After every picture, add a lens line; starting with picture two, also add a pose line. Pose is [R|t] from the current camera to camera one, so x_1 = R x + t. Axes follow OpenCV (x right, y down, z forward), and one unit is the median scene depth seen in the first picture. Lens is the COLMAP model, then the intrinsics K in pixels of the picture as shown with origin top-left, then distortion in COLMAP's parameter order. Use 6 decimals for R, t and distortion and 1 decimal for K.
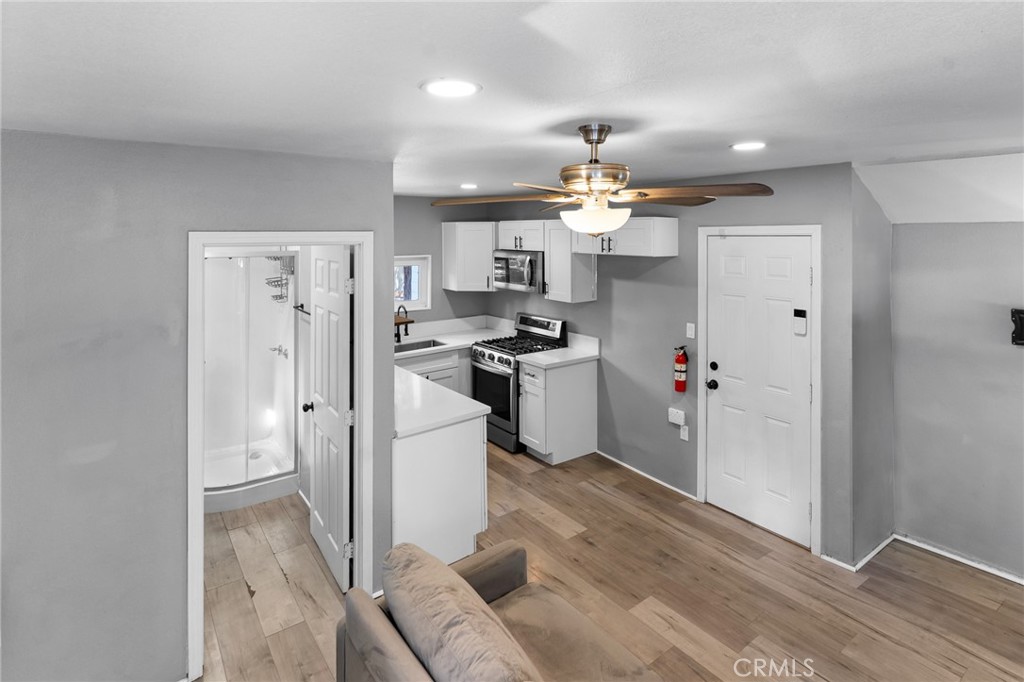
lens RADIAL K [[527.9, 0, 517.7], [0, 527.9, 231.5], [0, 0, 1]] dist [-0.002543, -0.000358]
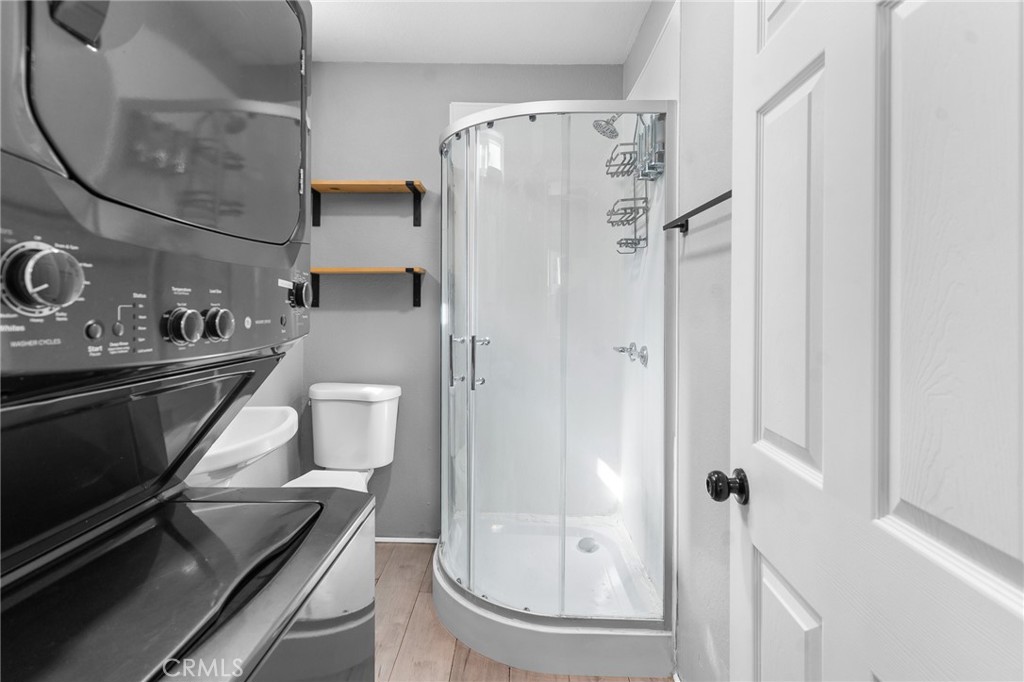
lens RADIAL K [[498.8, 0, 503.6], [0, 498.8, 303.5], [0, 0, 1]] dist [-0.001450, -0.000003]
pose [[0.781827, 0.000181, -0.623495, -0.283362], [-0.005191, 0.999967, -0.006218, 0.207644], [0.623473, 0.008097, 0.781803, 0.625378]]
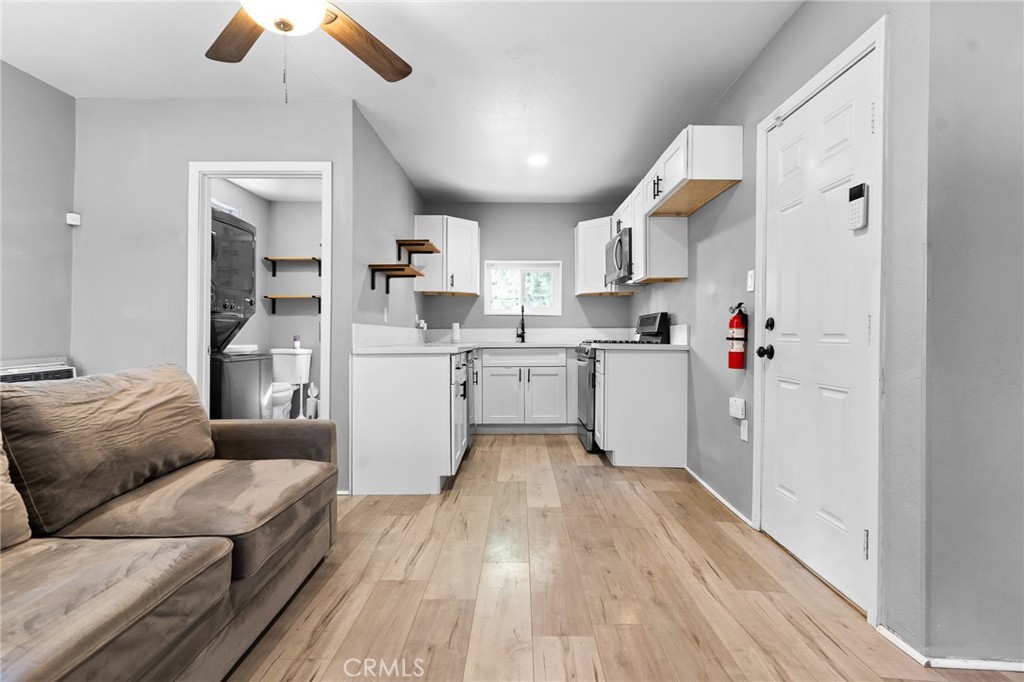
lens RADIAL K [[498.8, 0, 514.4], [0, 498.8, 333.2], [0, 0, 1]] dist [-0.001450, -0.000003]
pose [[0.788461, 0.002886, -0.615077, 0.486449], [-0.002981, 0.999995, 0.000871, 0.258337], [0.615077, 0.001147, 0.788466, 0.302124]]
